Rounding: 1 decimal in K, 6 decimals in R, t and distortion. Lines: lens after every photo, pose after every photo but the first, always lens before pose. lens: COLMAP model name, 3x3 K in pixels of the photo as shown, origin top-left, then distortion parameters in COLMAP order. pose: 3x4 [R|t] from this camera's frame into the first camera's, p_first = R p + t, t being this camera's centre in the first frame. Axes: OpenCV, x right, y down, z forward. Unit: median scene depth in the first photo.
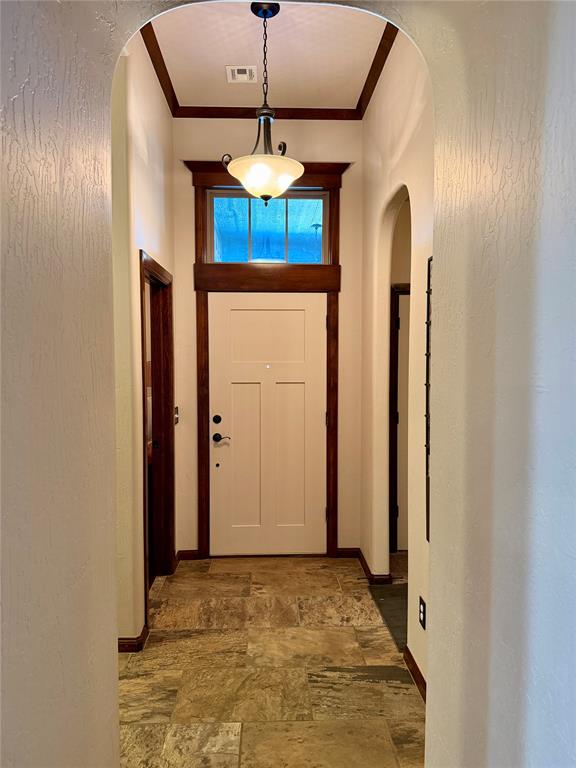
lens RADIAL K [[548.3, 0, 288.0], [0, 548.3, 385.3], [0, 0, 1]] dist [0.041888, -0.034809]
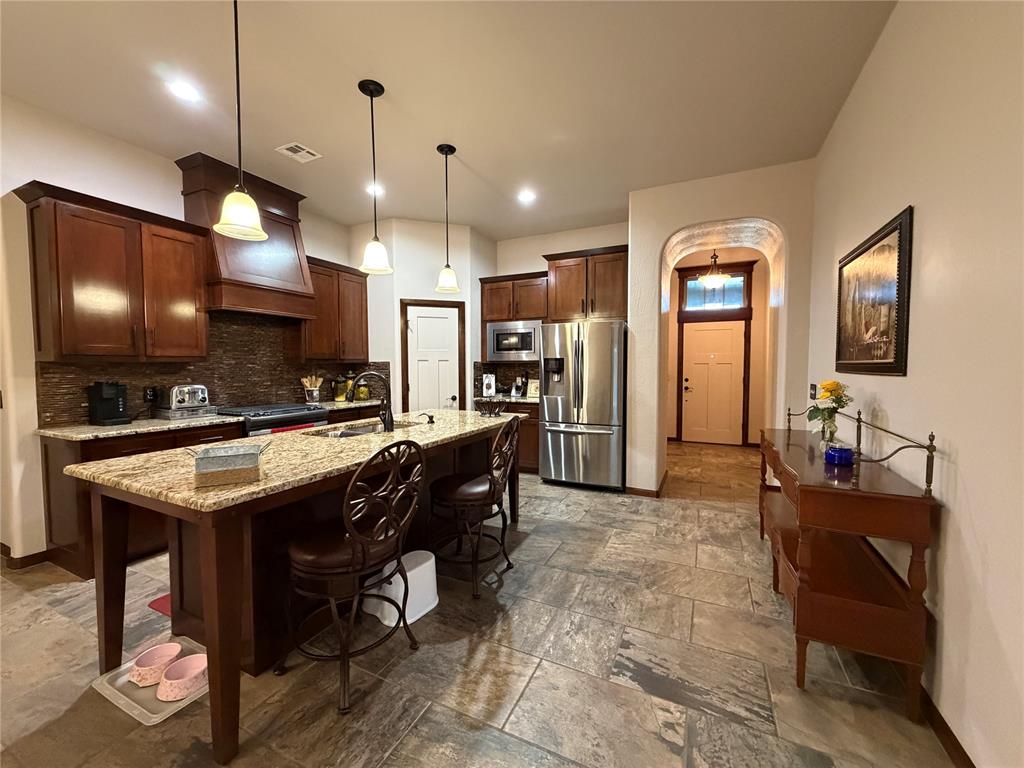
lens RADIAL K [[409.6, 0, 508.5], [0, 409.6, 381.7], [0, 0, 1]] dist [-0.001191, 0.000422]
pose [[0.881373, 0.019733, -0.472008, 0.017915], [-0.017272, 0.999805, 0.009547, 0.065271], [0.472104, -0.000261, 0.881543, -0.806083]]
